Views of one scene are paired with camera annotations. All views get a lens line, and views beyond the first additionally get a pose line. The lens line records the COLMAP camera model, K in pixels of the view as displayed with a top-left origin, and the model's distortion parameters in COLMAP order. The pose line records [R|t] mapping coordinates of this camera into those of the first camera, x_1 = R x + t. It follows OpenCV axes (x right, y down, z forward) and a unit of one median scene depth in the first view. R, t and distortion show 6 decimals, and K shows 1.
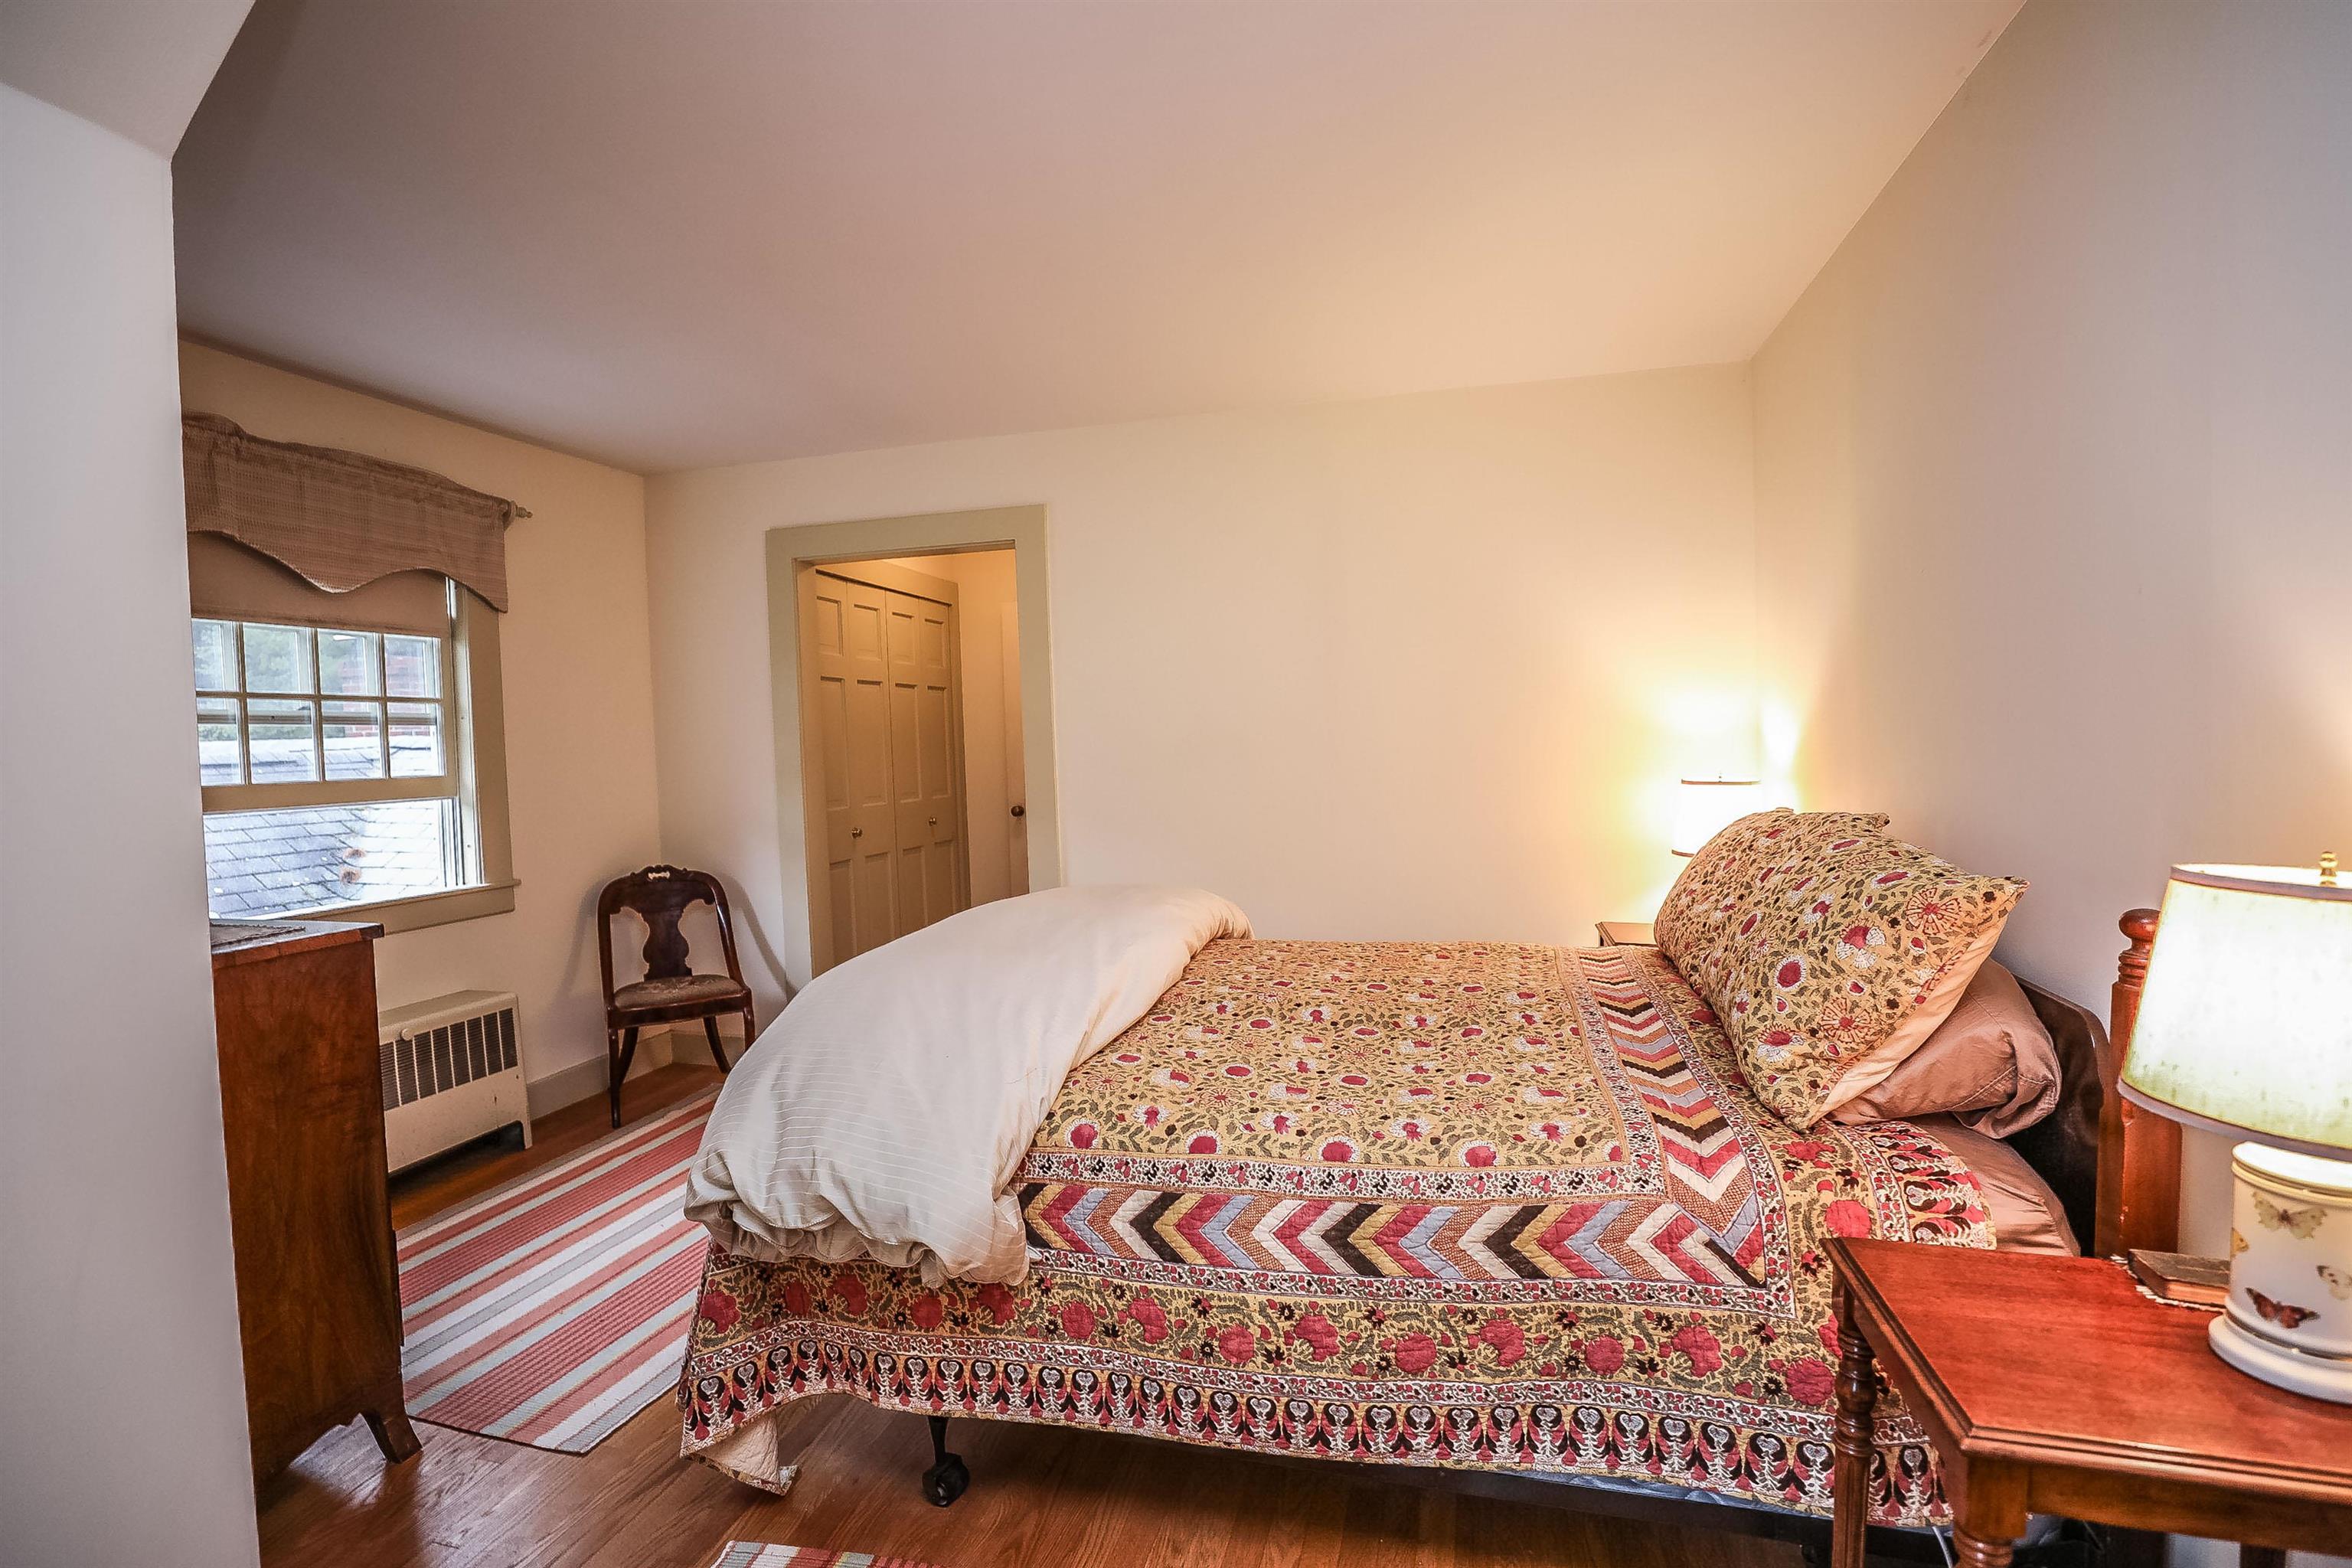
lens RADIAL K [[1067.5, 0, 1181.8], [0, 1067.5, 782.9], [0, 0, 1]] dist [-0.043491, 0.012753]
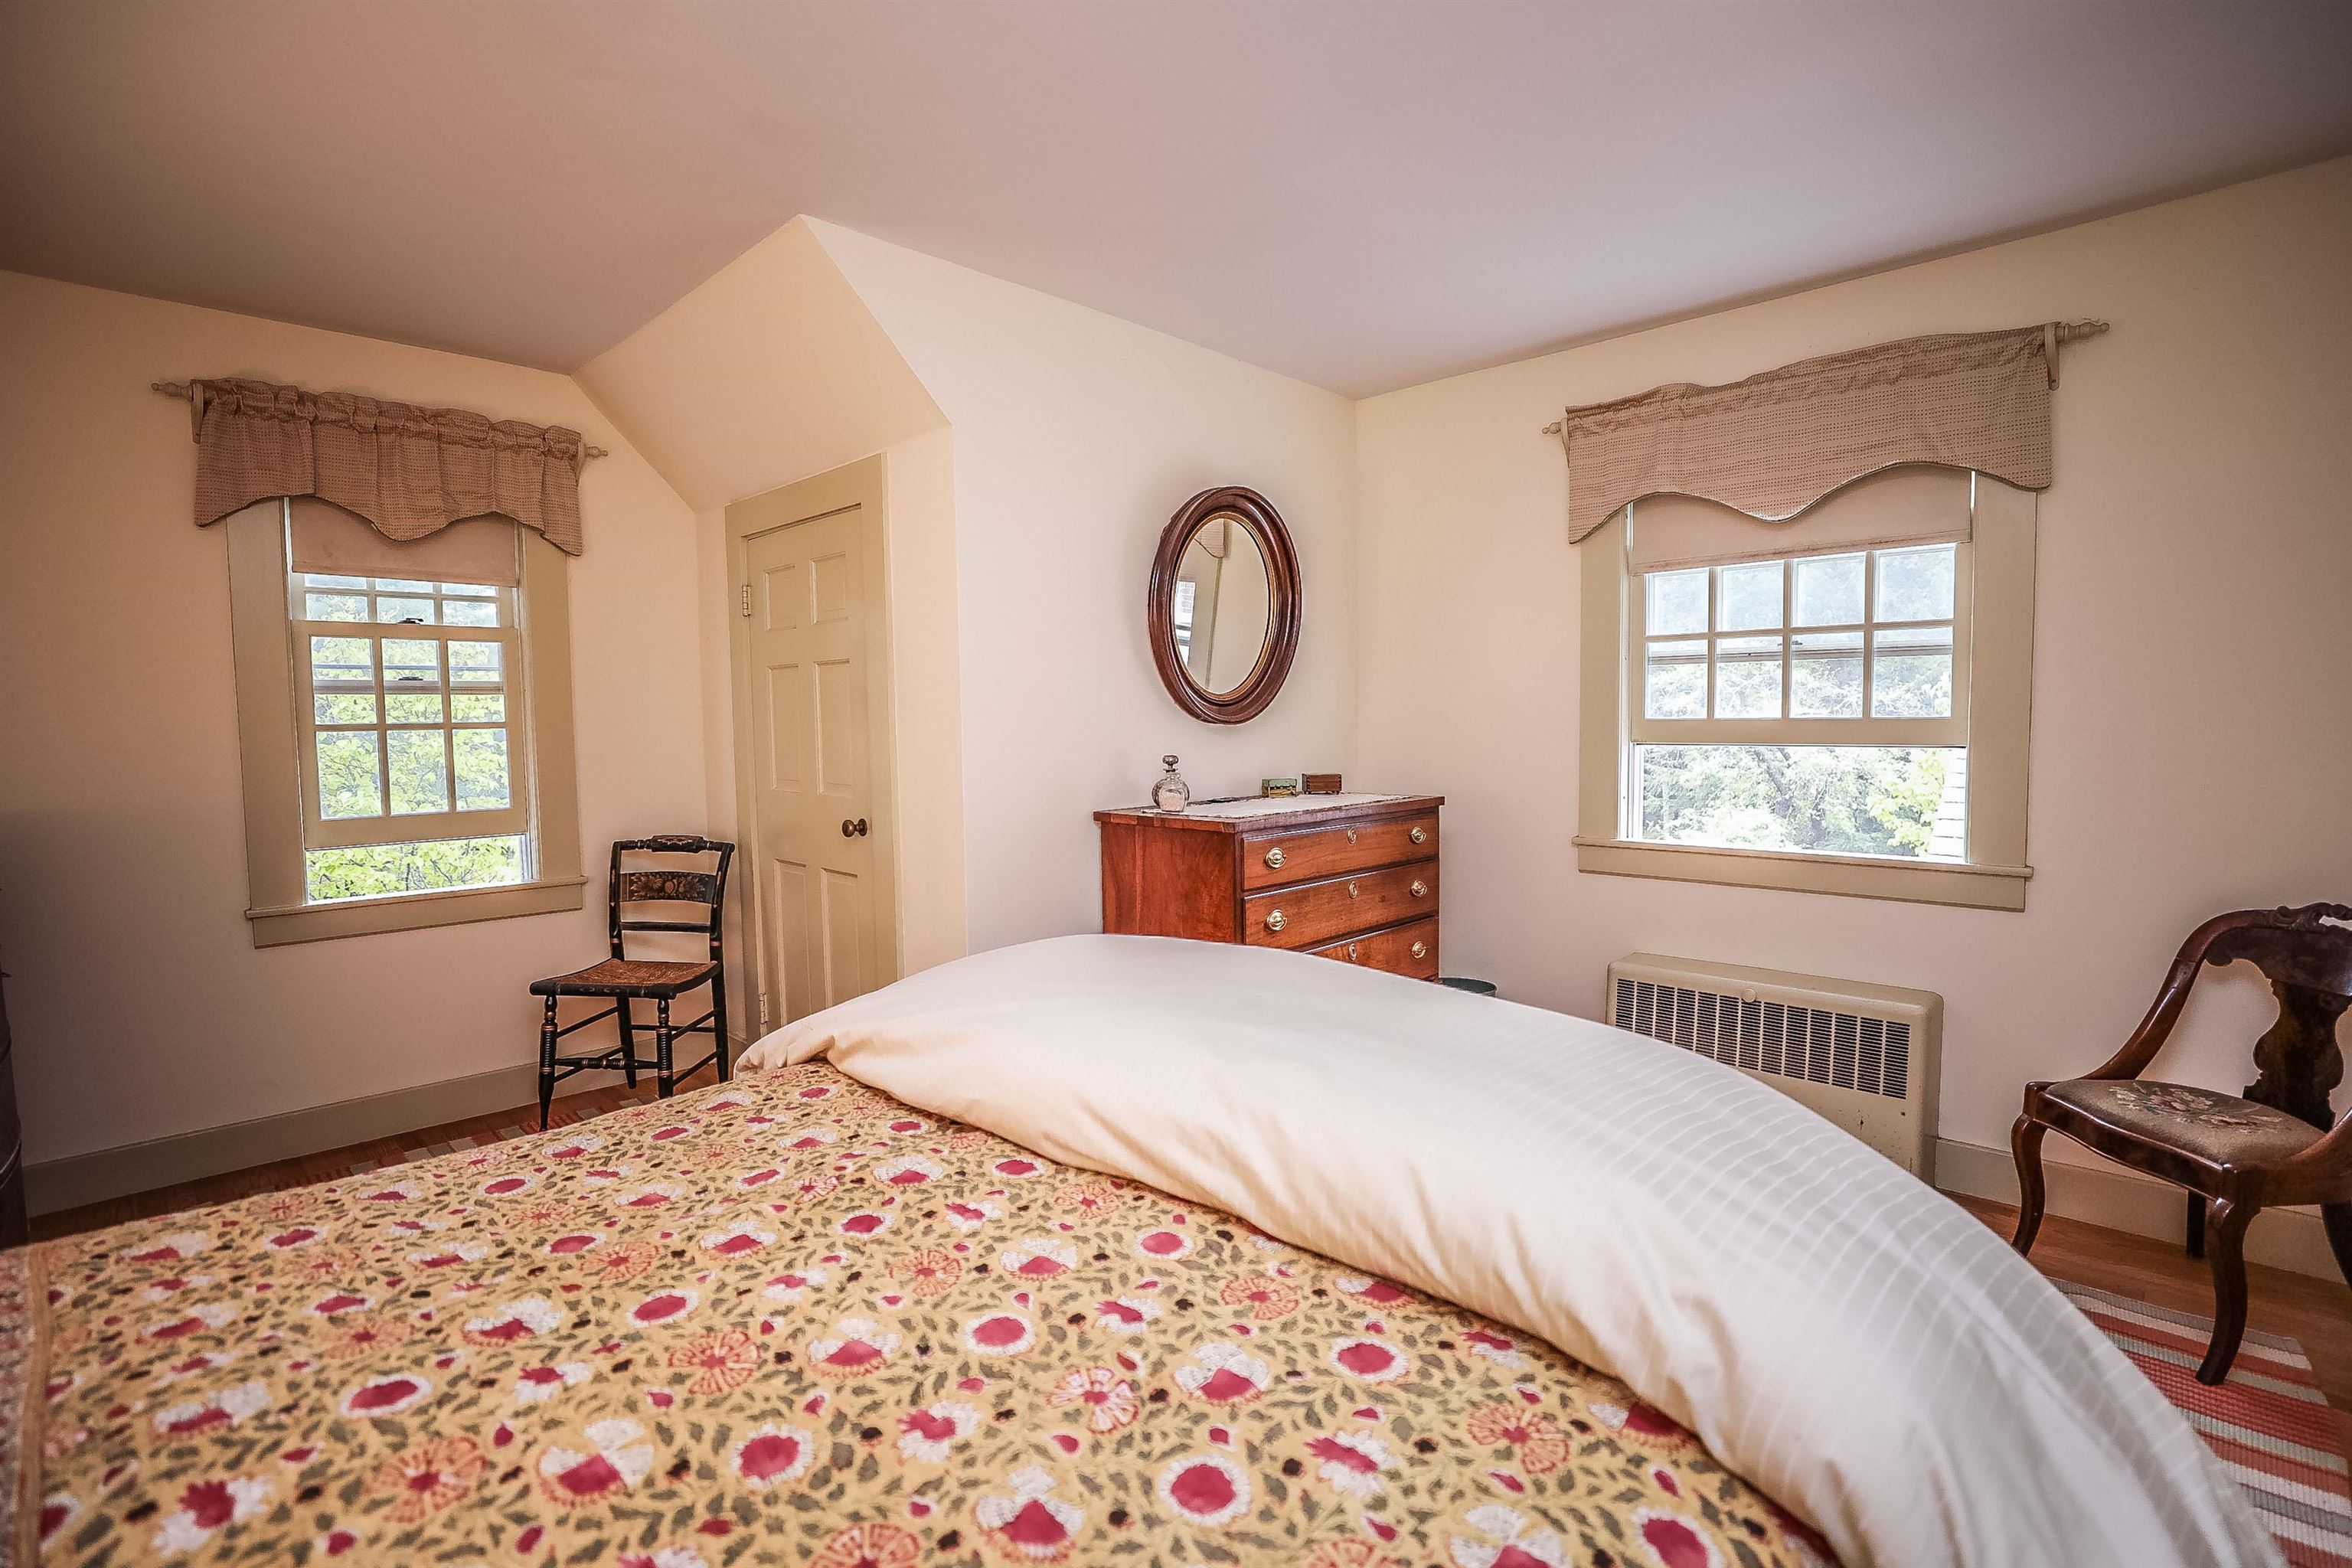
lens RADIAL K [[1067.5, 0, 1181.8], [0, 1067.5, 782.9], [0, 0, 1]] dist [-0.043491, 0.012753]
pose [[-0.503136, 0.092239, -0.859271, 0.291660], [-0.004558, 0.993991, 0.109369, -0.045301], [0.864195, 0.058944, -0.499692, 0.980796]]
